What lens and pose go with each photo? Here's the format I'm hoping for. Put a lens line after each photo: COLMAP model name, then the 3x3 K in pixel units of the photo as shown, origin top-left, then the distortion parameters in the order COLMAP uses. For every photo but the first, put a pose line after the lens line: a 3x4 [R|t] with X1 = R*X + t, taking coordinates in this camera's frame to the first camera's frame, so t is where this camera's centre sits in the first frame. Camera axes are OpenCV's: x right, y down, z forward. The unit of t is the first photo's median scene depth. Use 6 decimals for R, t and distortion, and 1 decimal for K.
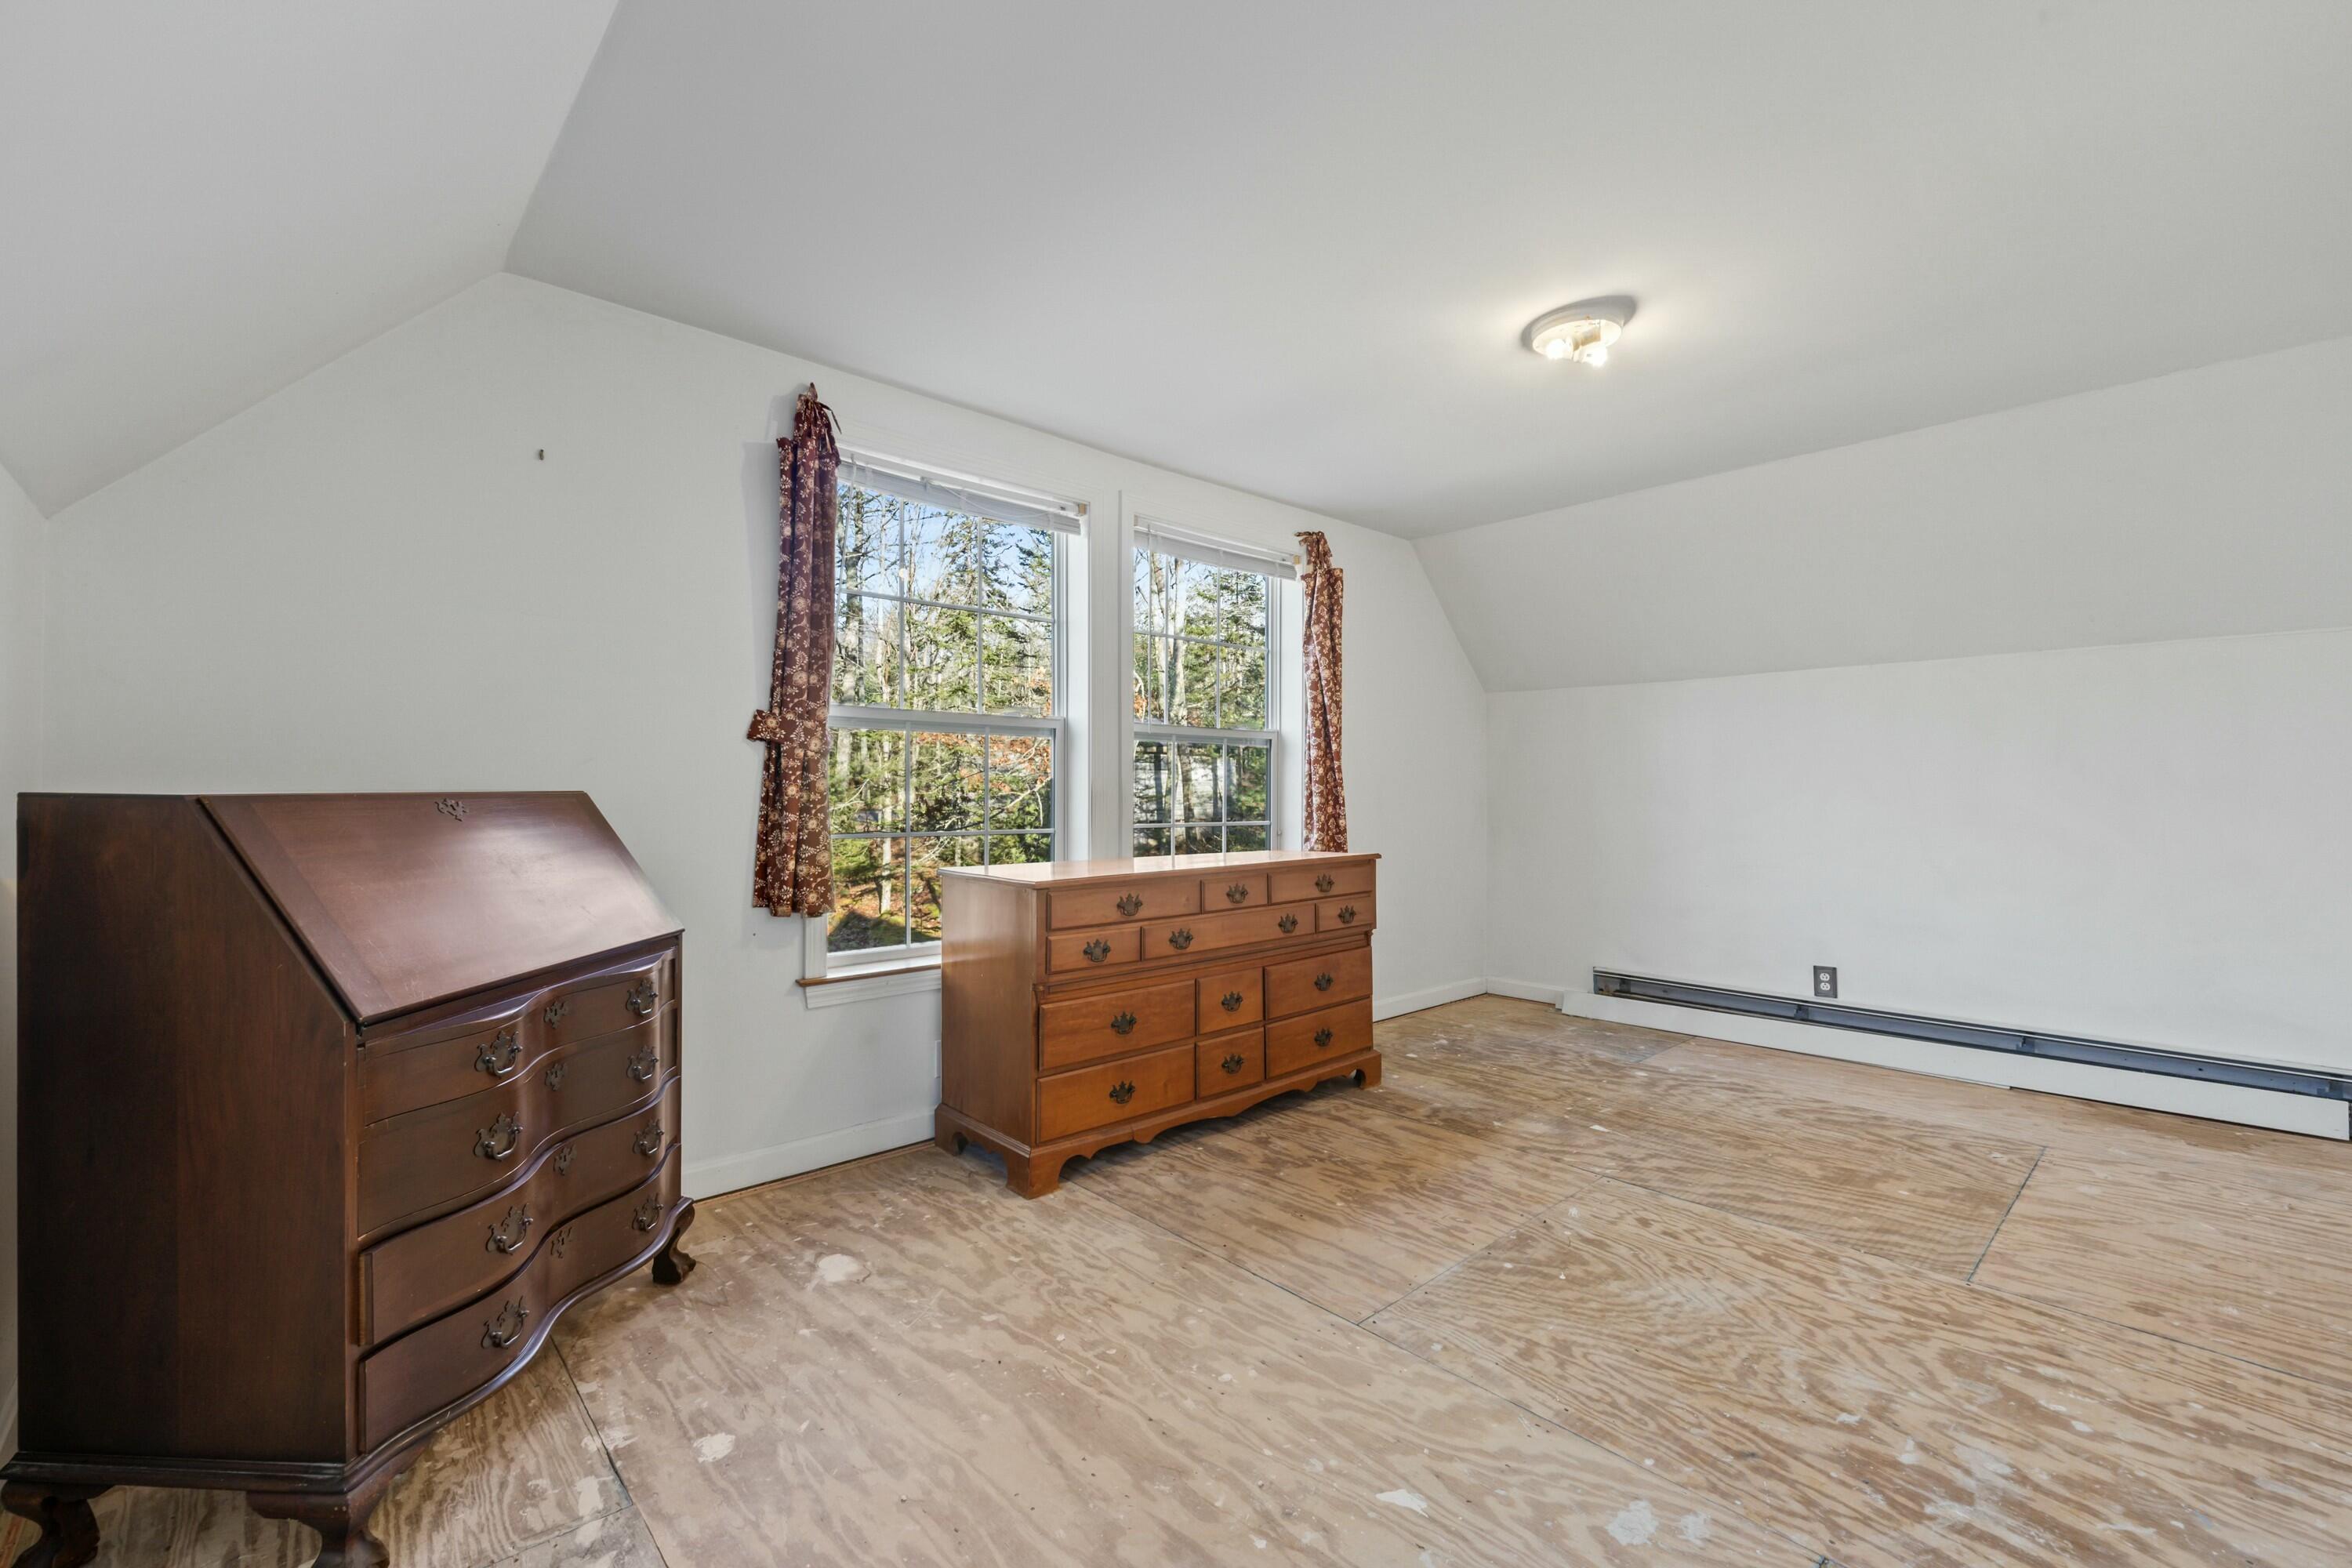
lens RADIAL K [[999.1, 0, 1161.8], [0, 999.1, 780.1], [0, 0, 1]] dist [-0.010579, 0.000164]
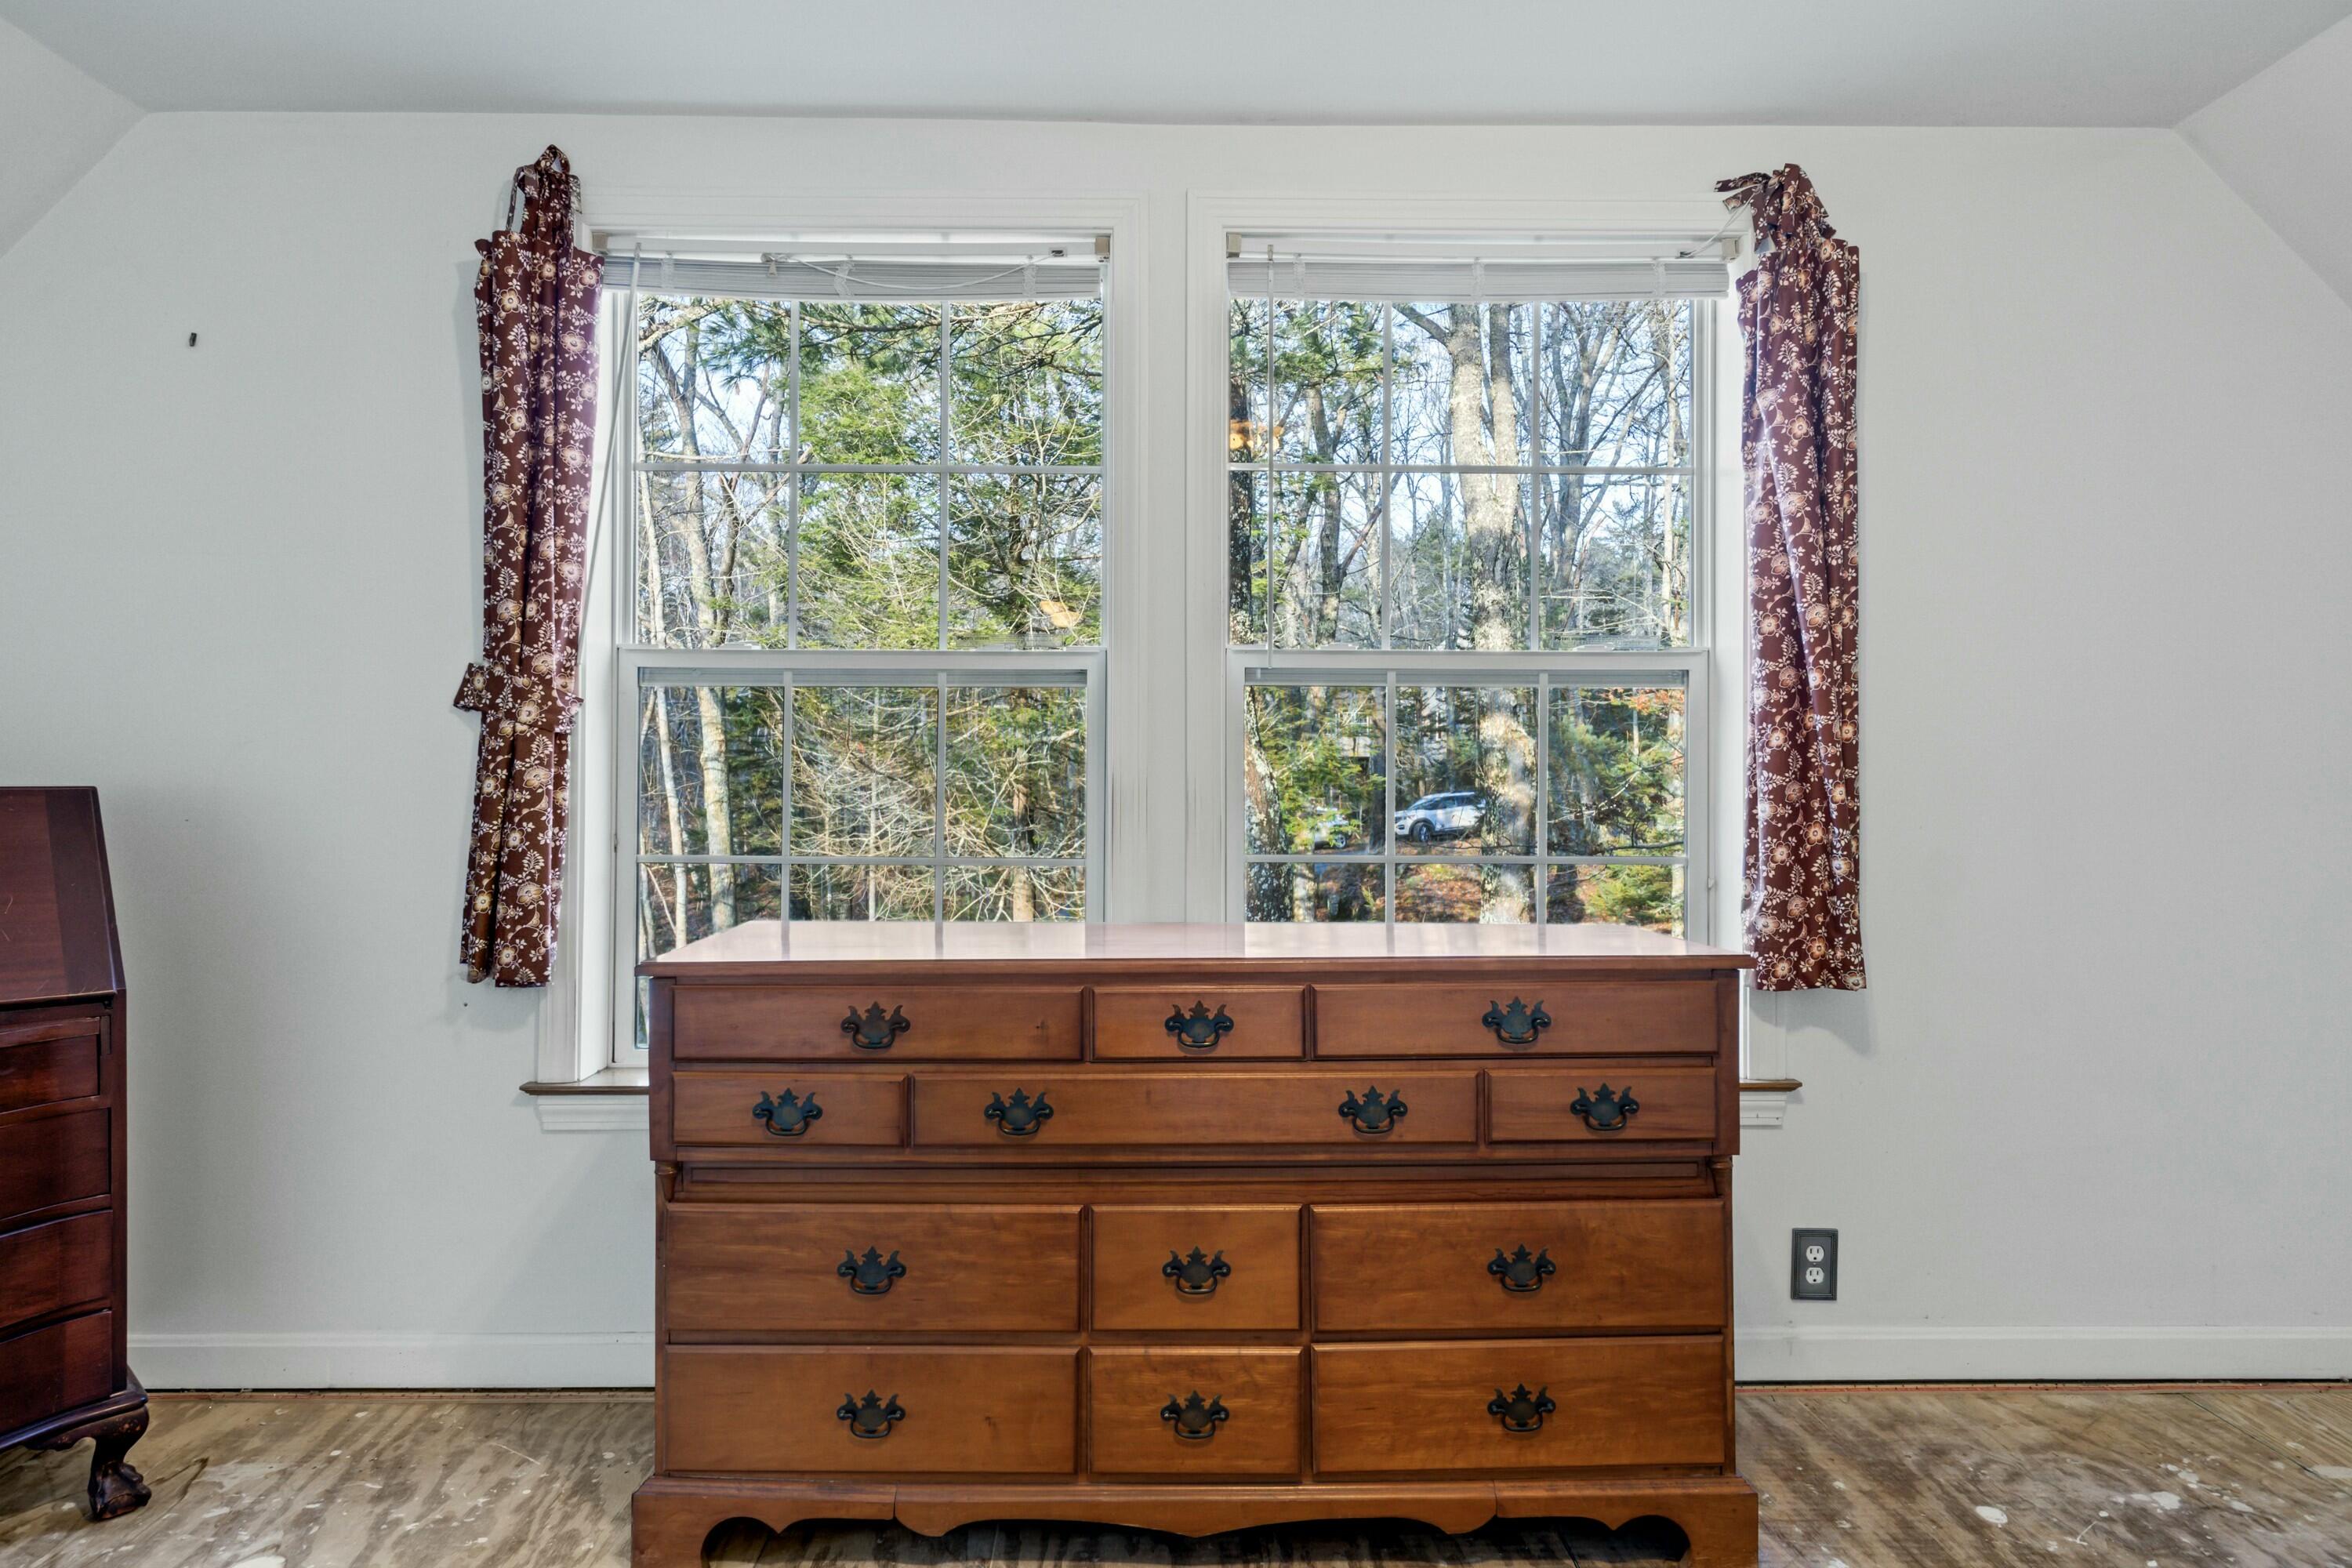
lens RADIAL K [[1378.0, 0, 1179.2], [0, 1378.0, 750.9], [0, 0, 1]] dist [-0.006378, 0.001240]
pose [[0.746097, -0.013326, -0.665704, 0.515273], [0.006262, 0.999896, -0.012998, 0.002153], [0.665808, 0.005530, 0.746102, 0.597838]]
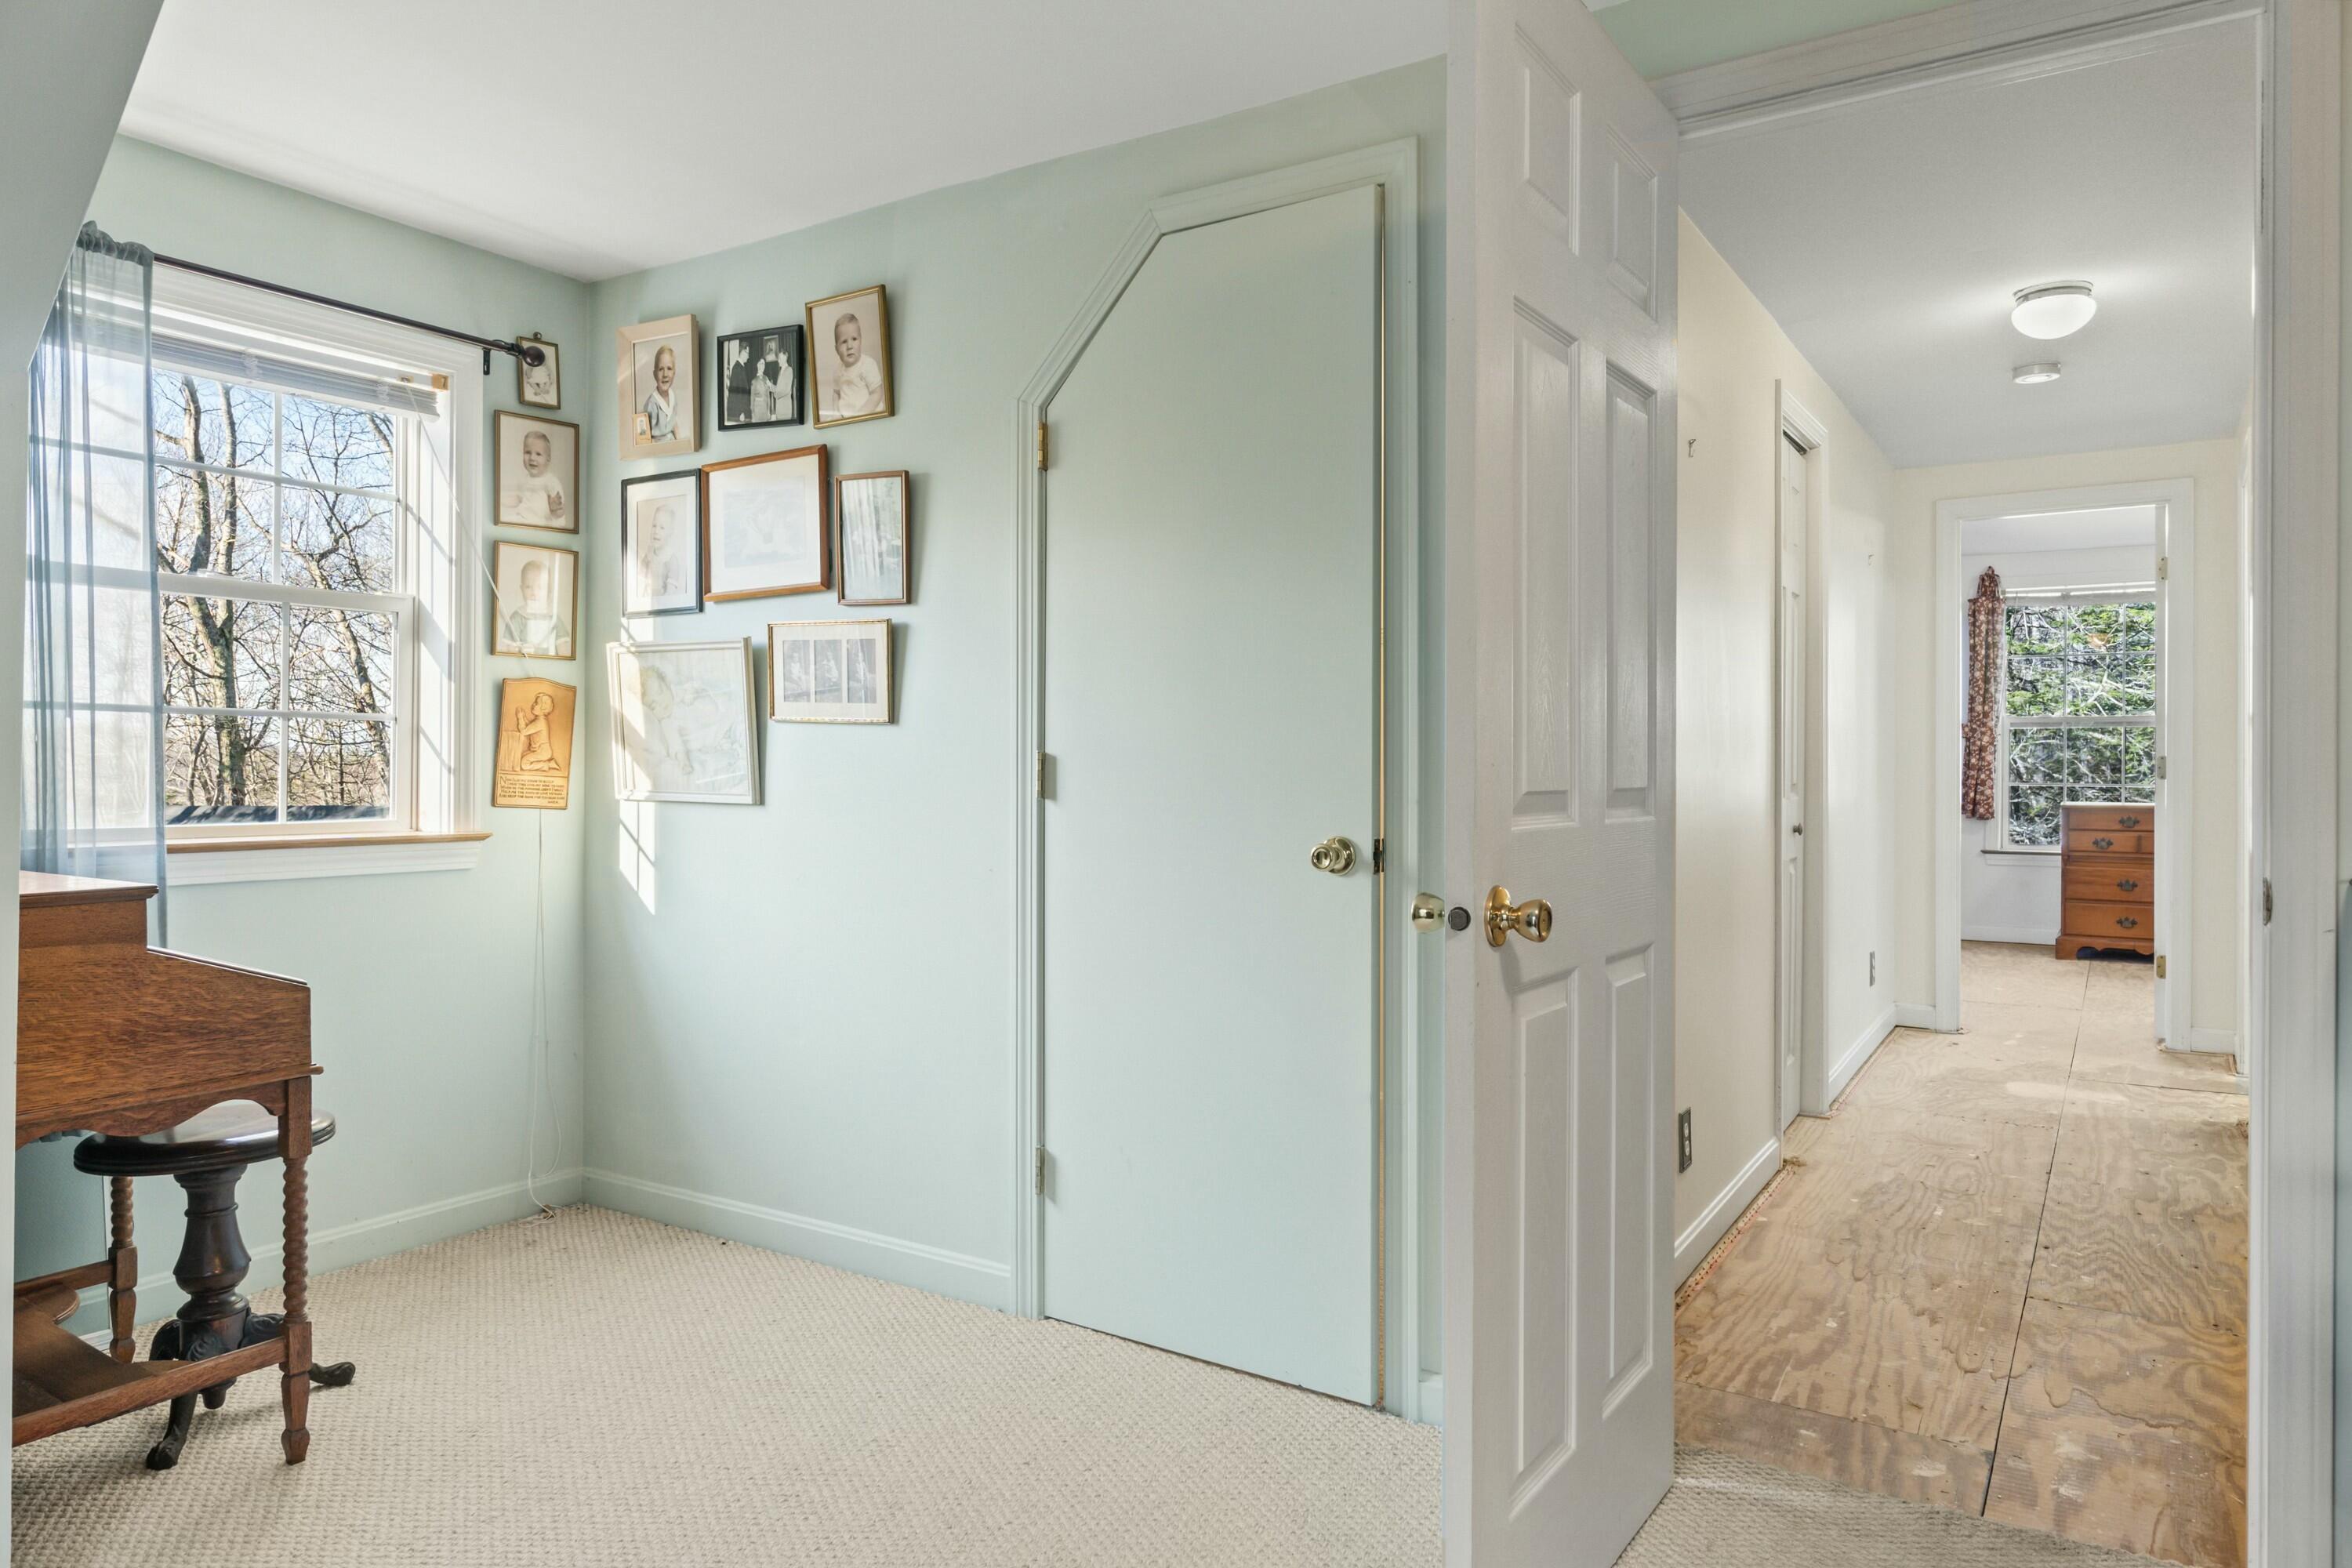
lens RADIAL K [[1507.1, 0, 1165.5], [0, 1507.1, 770.5], [0, 0, 1]] dist [0.000686, -0.000592]
pose [[0.260354, 0.005769, -0.965496, 2.200587], [0.004930, 0.999961, 0.007304, -0.000276], [0.965501, -0.006661, 0.260316, -1.459937]]
